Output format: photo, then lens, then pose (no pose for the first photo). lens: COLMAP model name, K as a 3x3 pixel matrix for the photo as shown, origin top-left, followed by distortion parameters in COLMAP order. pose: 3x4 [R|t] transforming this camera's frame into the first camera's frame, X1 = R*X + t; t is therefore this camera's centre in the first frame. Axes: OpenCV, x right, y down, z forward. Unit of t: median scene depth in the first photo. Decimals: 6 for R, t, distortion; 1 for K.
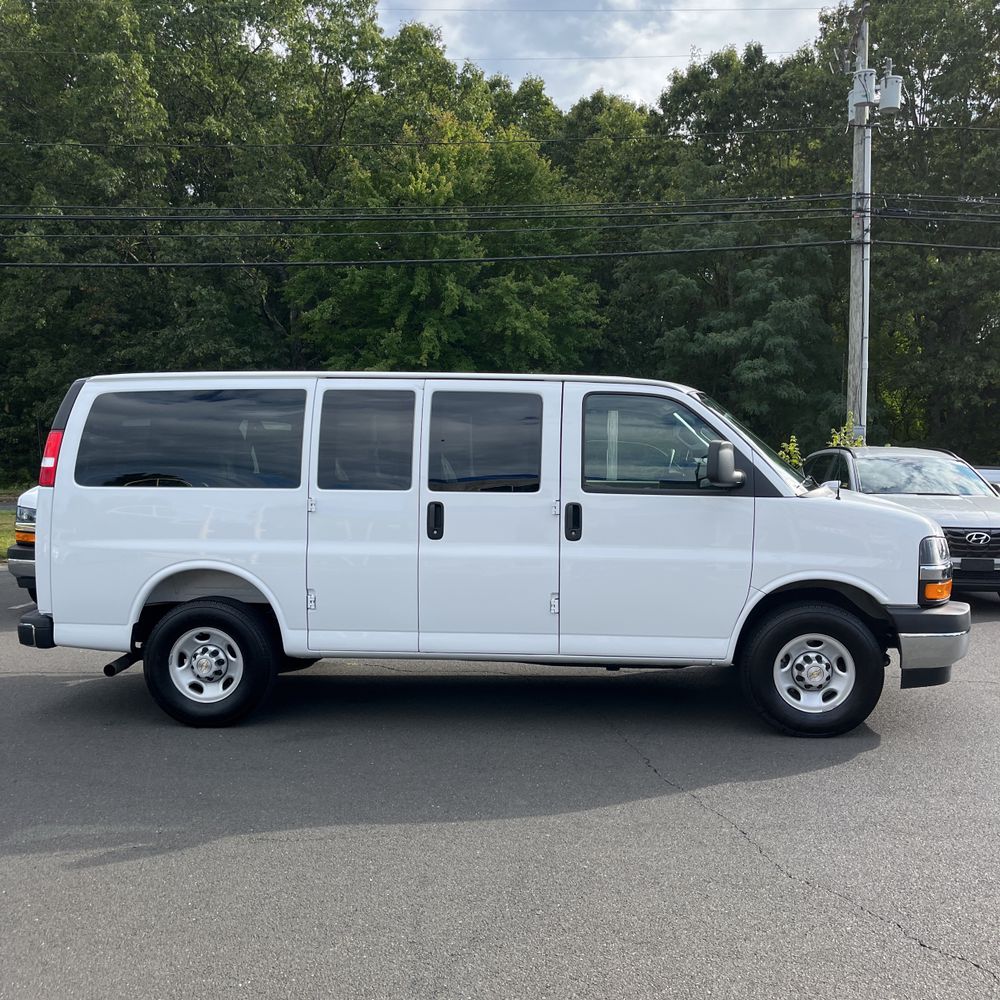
lens RADIAL K [[985.8, 0, 501.7], [0, 985.8, 499.1], [0, 0, 1]] dist [0.082892, -0.007556]
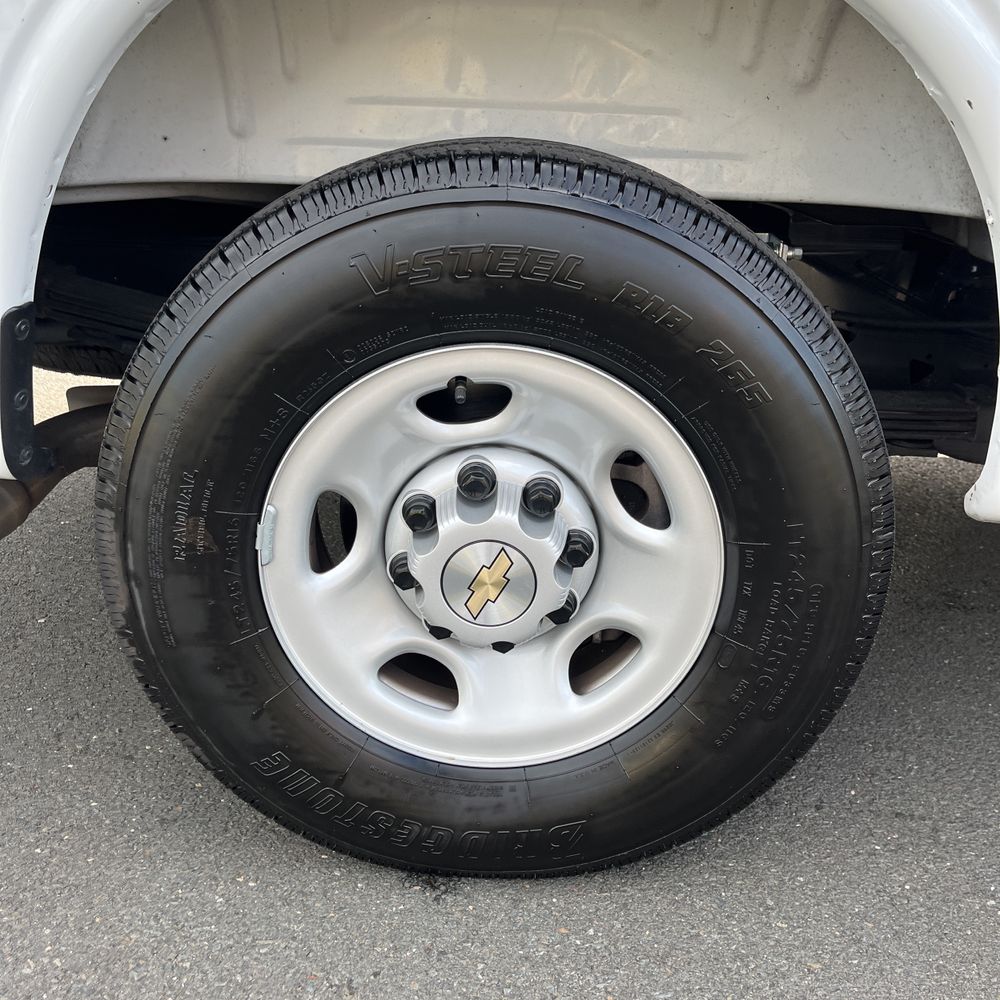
lens RADIAL K [[990.7, 0, 494.7], [0, 990.7, 492.2], [0, 0, 1]] dist [0.040638, -0.032263]
pose [[0.997463, 0.002554, 0.071143, -0.092439], [-0.024533, 0.950473, 0.309837, 0.030891], [-0.066828, -0.310796, 0.948124, 0.254527]]
